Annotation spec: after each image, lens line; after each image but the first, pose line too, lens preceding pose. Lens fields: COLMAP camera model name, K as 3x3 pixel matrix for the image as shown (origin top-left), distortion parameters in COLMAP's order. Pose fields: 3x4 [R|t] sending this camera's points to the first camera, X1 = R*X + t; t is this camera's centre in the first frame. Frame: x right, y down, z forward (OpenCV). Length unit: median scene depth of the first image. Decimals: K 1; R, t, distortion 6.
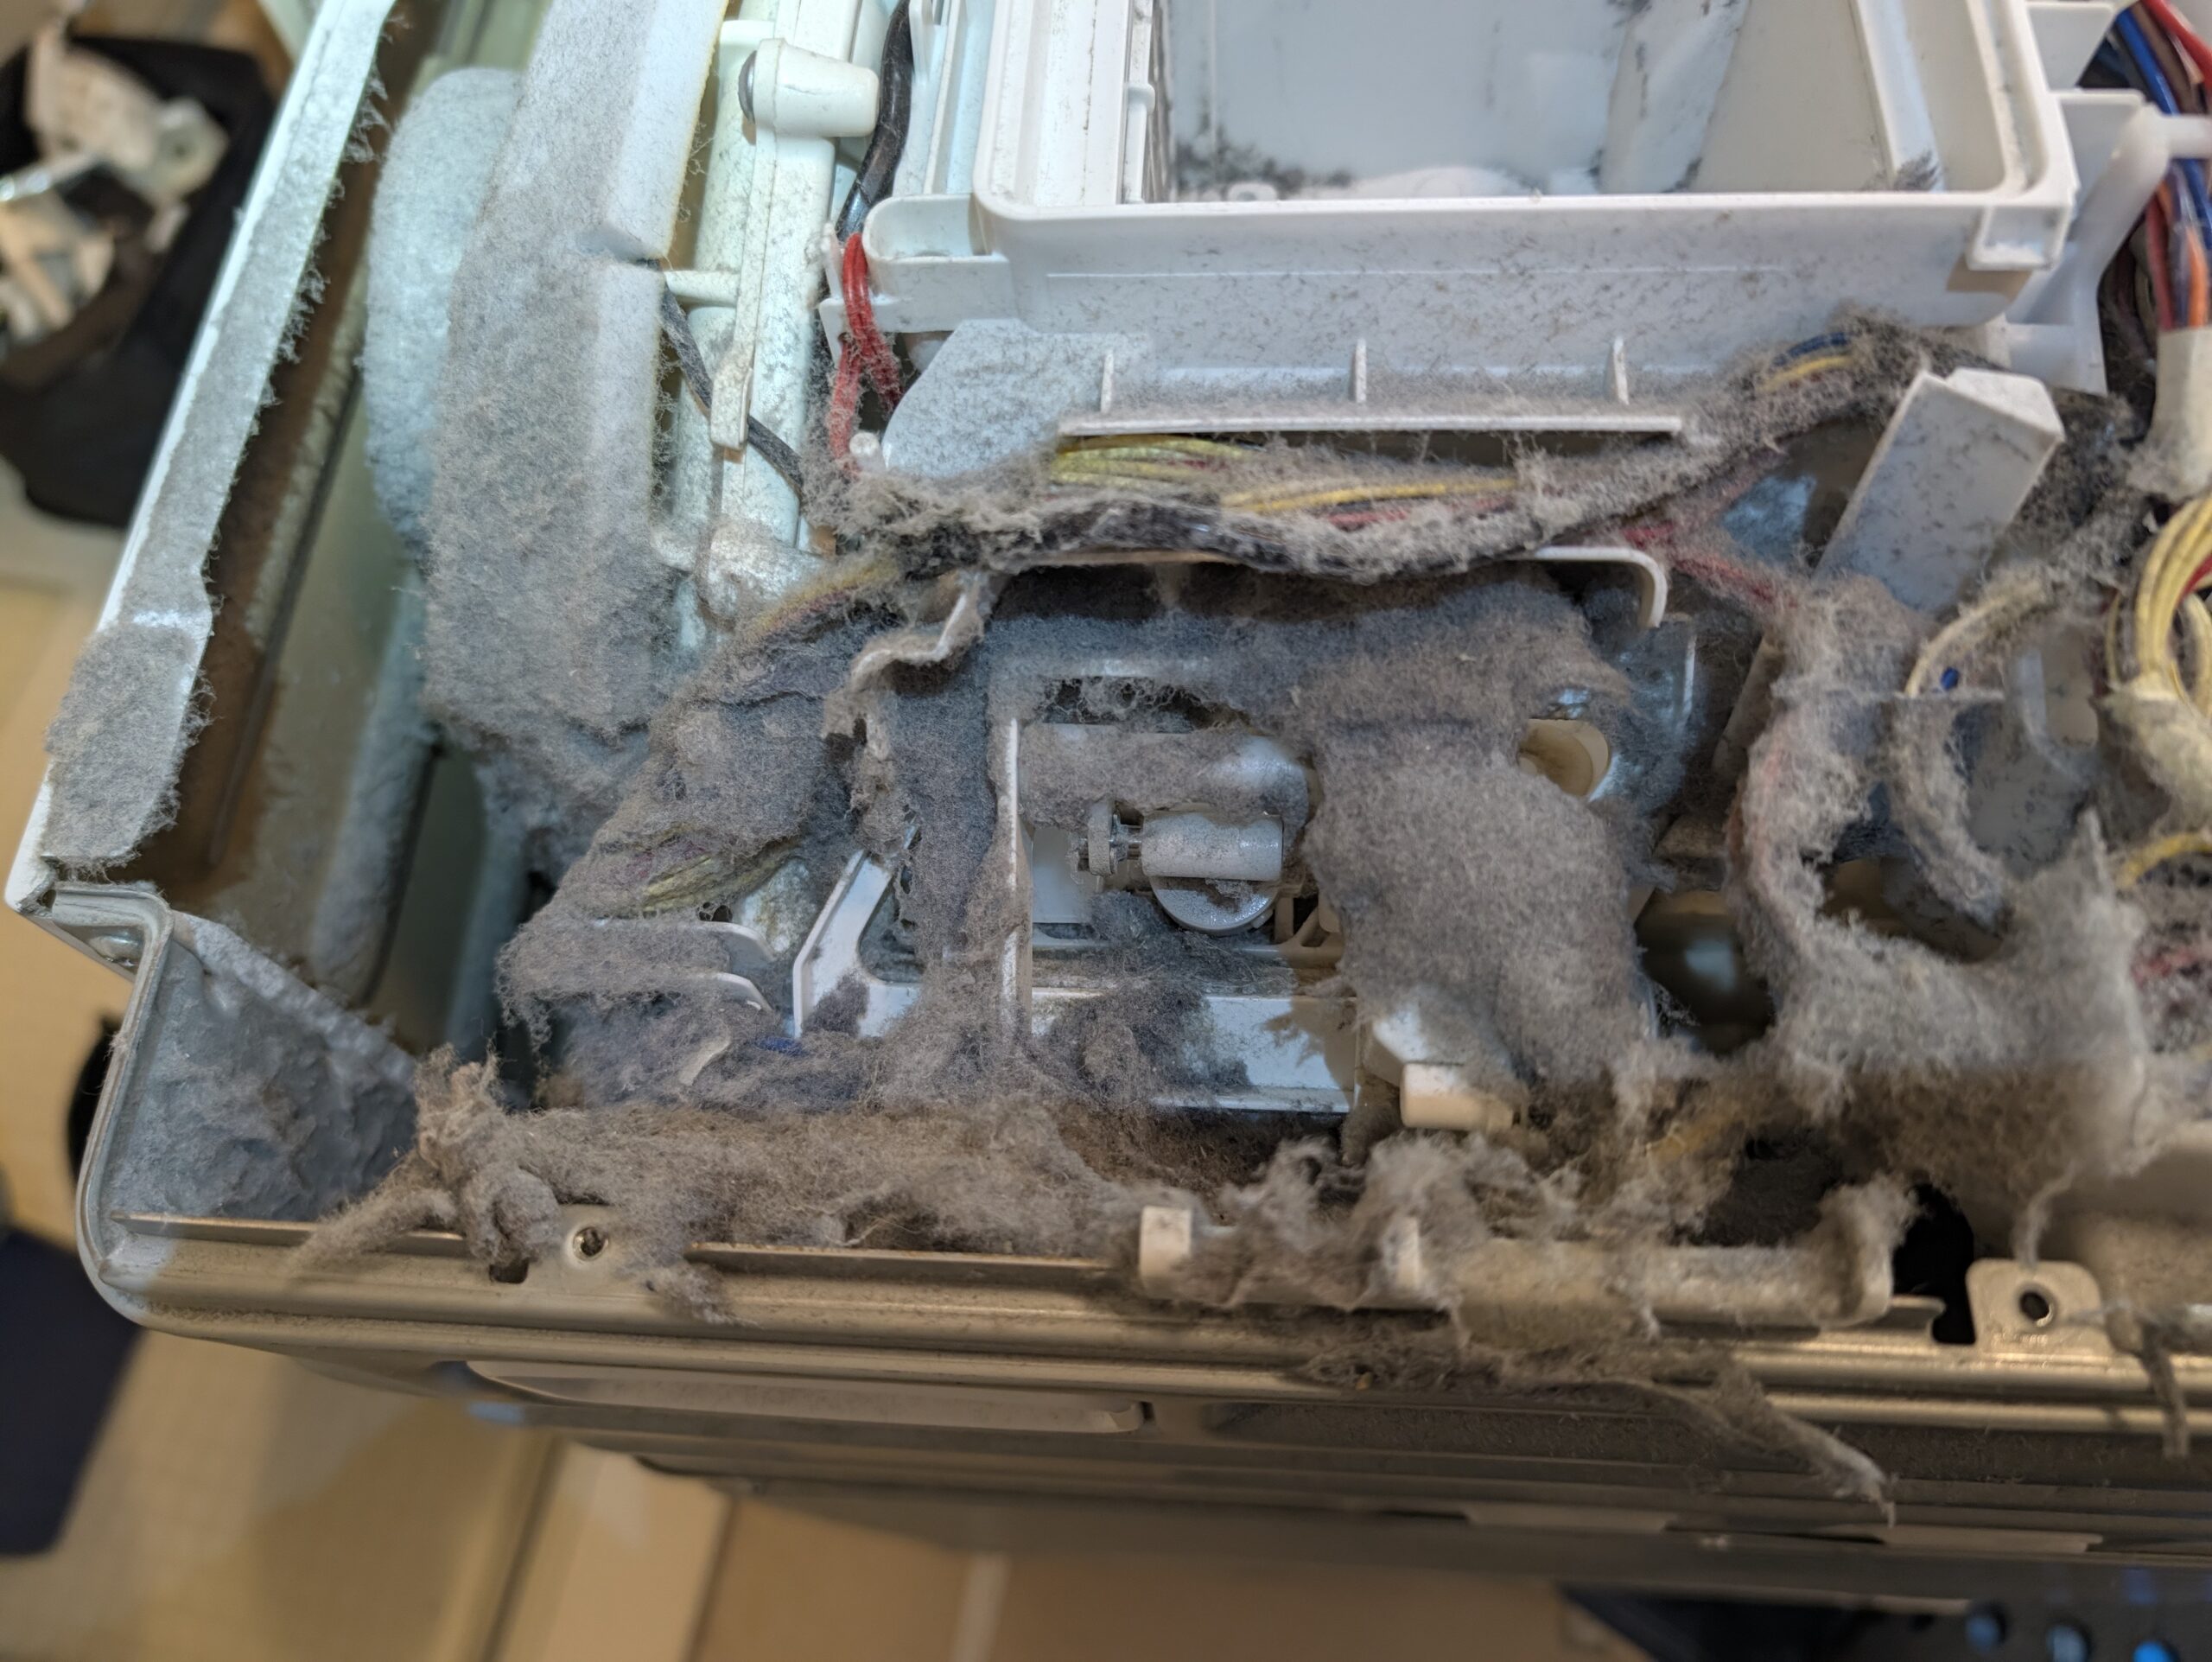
lens RADIAL K [[1622.0, 0, 1123.4], [0, 1622.0, 828.8], [0, 0, 1]] dist [-0.054065, 0.004441]
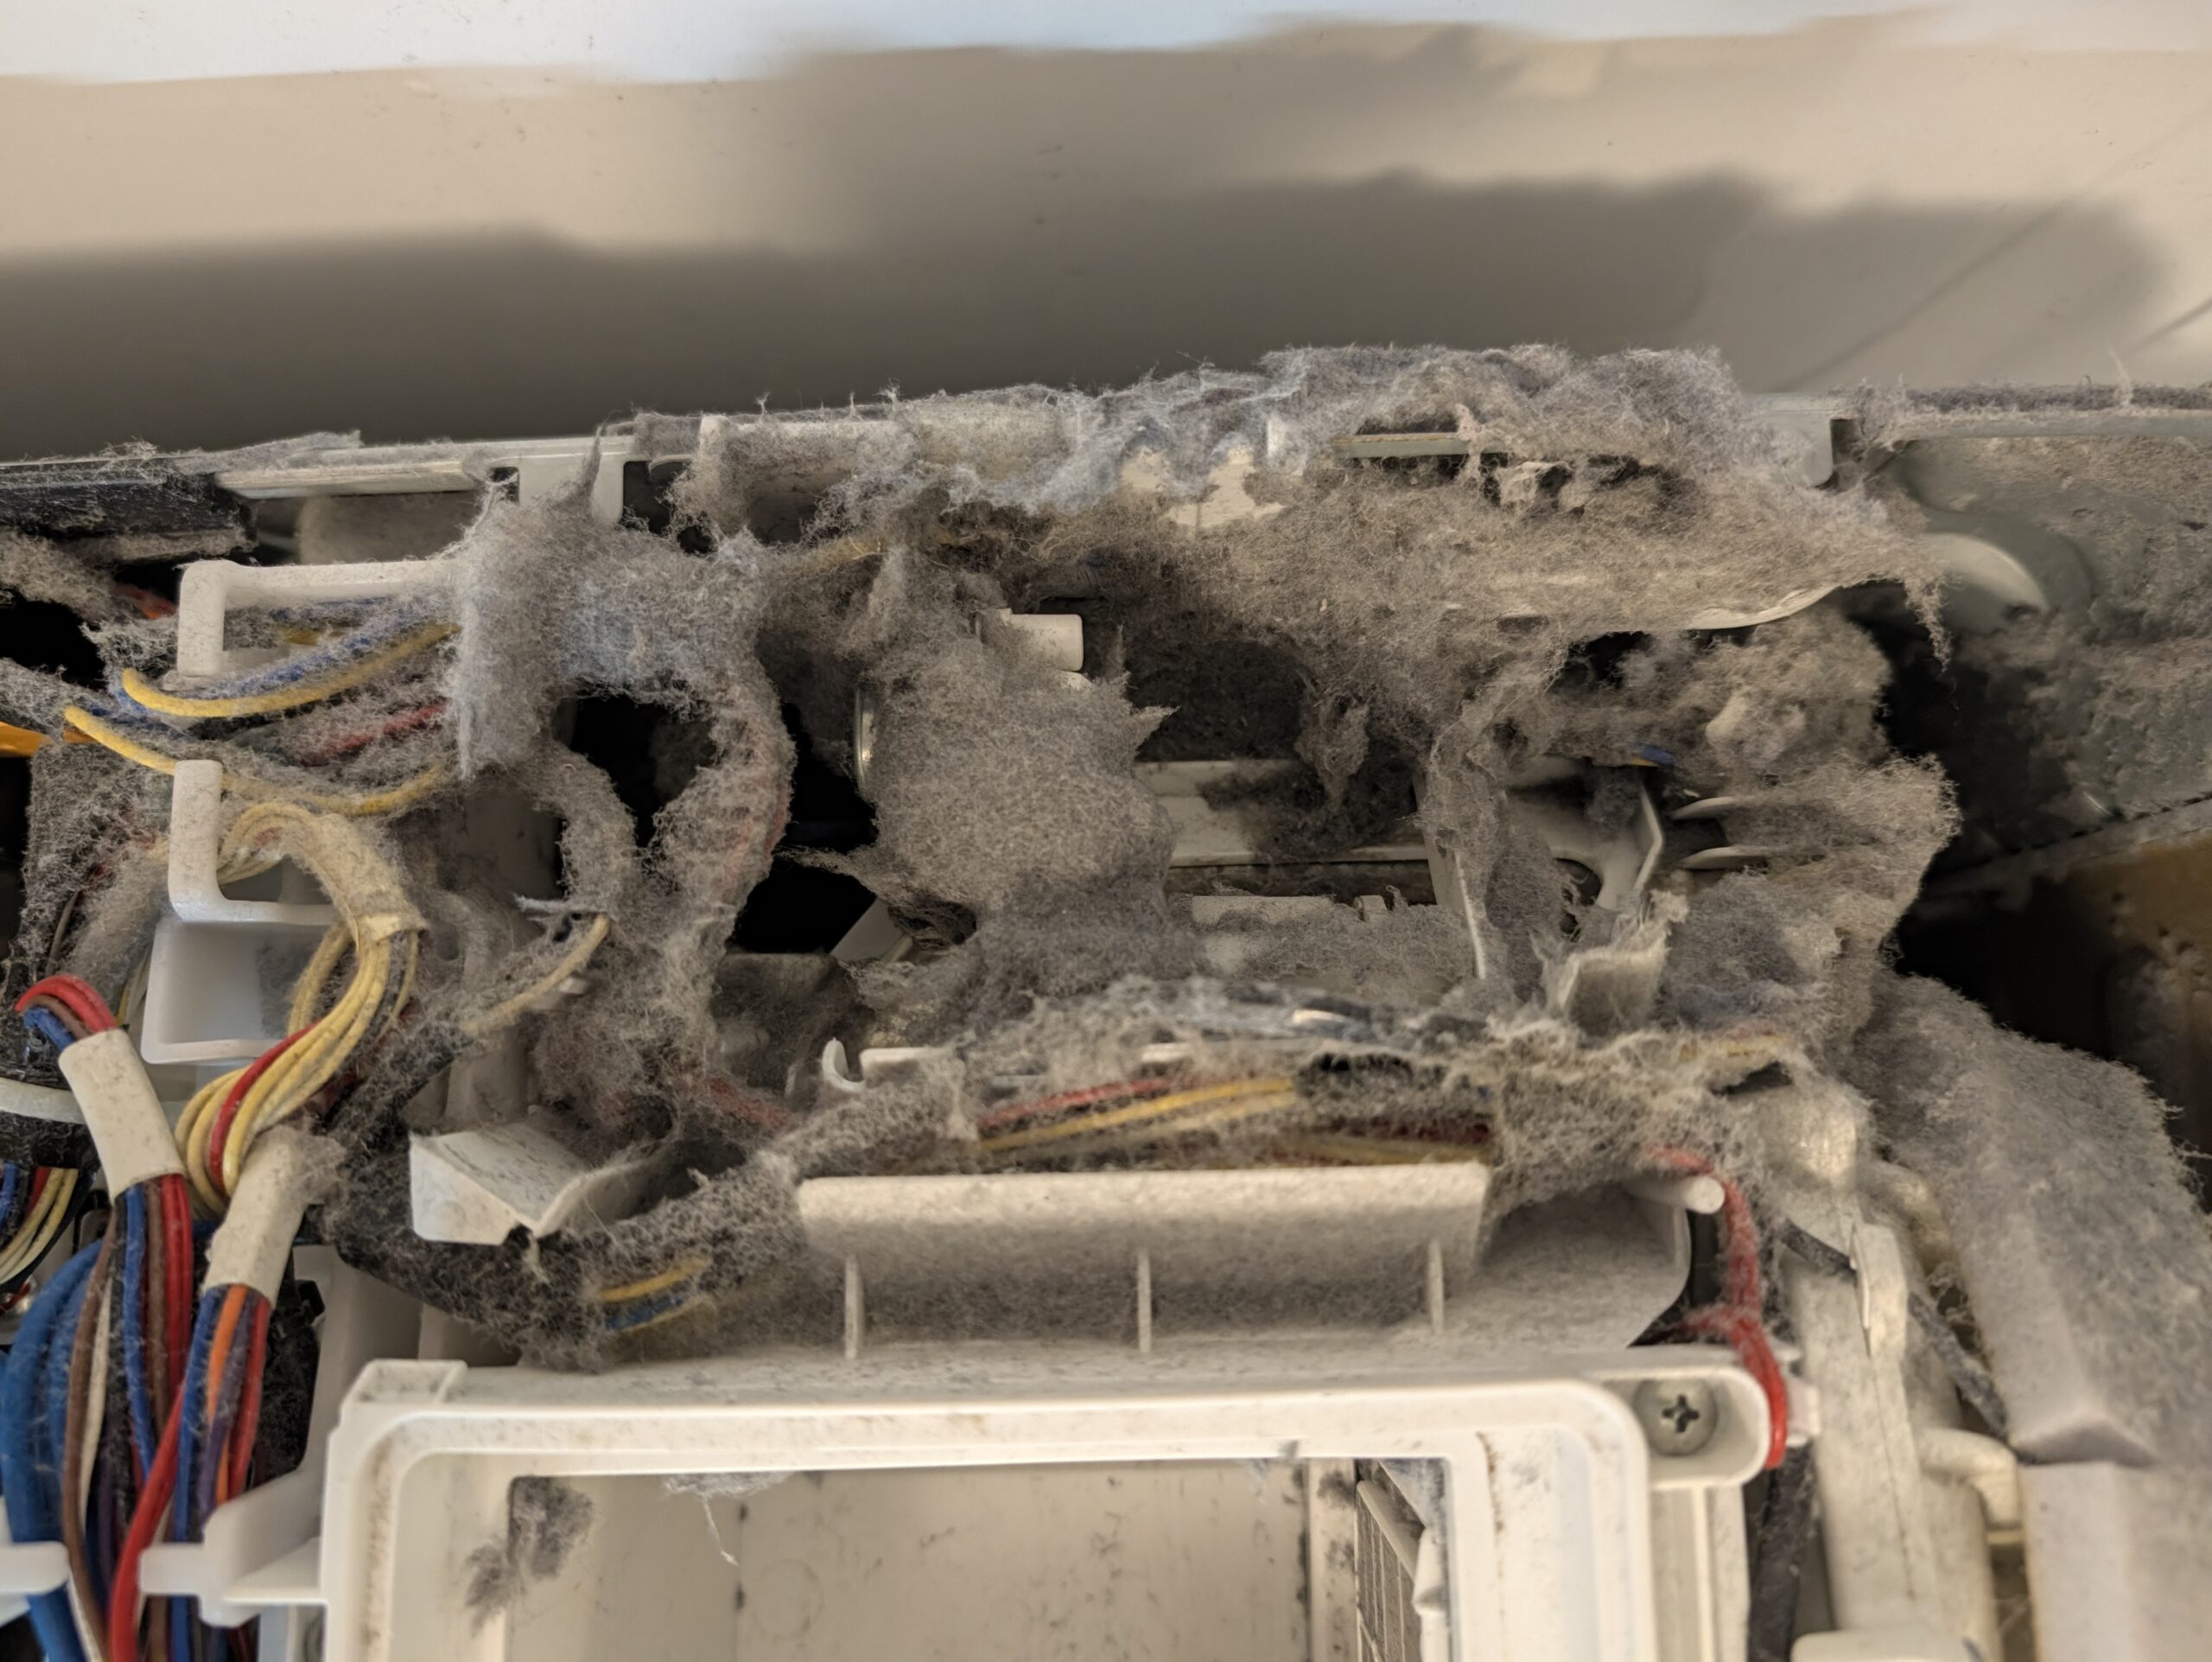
lens RADIAL K [[1622.0, 0, 1123.4], [0, 1622.0, 828.8], [0, 0, 1]] dist [-0.054065, 0.004441]
pose [[-0.990677, 0.102366, 0.089892, 0.055689], [-0.030184, -0.808375, 0.587893, -0.636805], [0.132847, 0.579699, 0.803928, 0.157110]]
